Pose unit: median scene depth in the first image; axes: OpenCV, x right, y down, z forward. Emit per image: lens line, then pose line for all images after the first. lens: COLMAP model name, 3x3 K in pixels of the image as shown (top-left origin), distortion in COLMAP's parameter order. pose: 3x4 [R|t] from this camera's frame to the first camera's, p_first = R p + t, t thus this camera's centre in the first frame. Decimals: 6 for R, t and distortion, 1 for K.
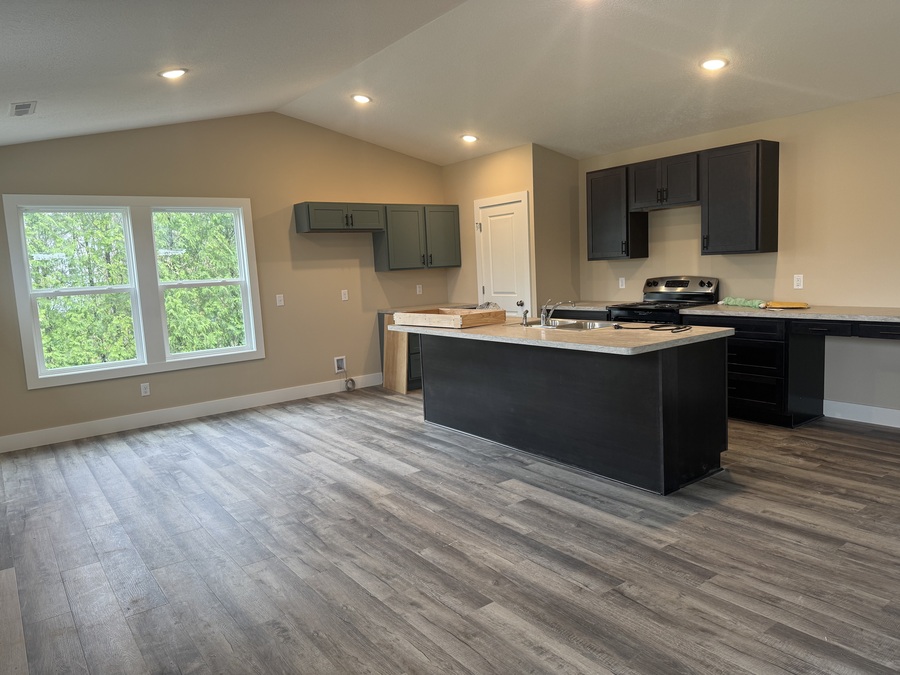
lens RADIAL K [[635.6, 0, 448.7], [0, 635.6, 335.8], [0, 0, 1]] dist [0.036008, -0.039909]
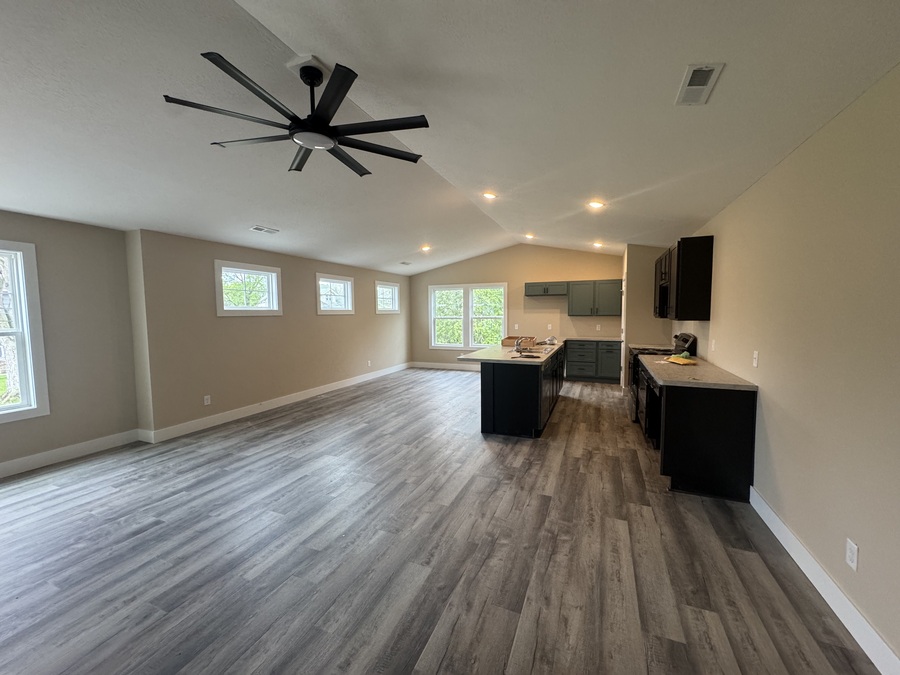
lens RADIAL K [[359.8, 0, 444.9], [0, 359.8, 338.1], [0, 0, 1]] dist [-0.002897, 0.000953]
pose [[0.499265, 0.108649, -0.859610, 1.069420], [-0.115301, 0.991614, 0.058366, -0.094759], [0.858743, 0.069974, 0.507606, 0.236585]]
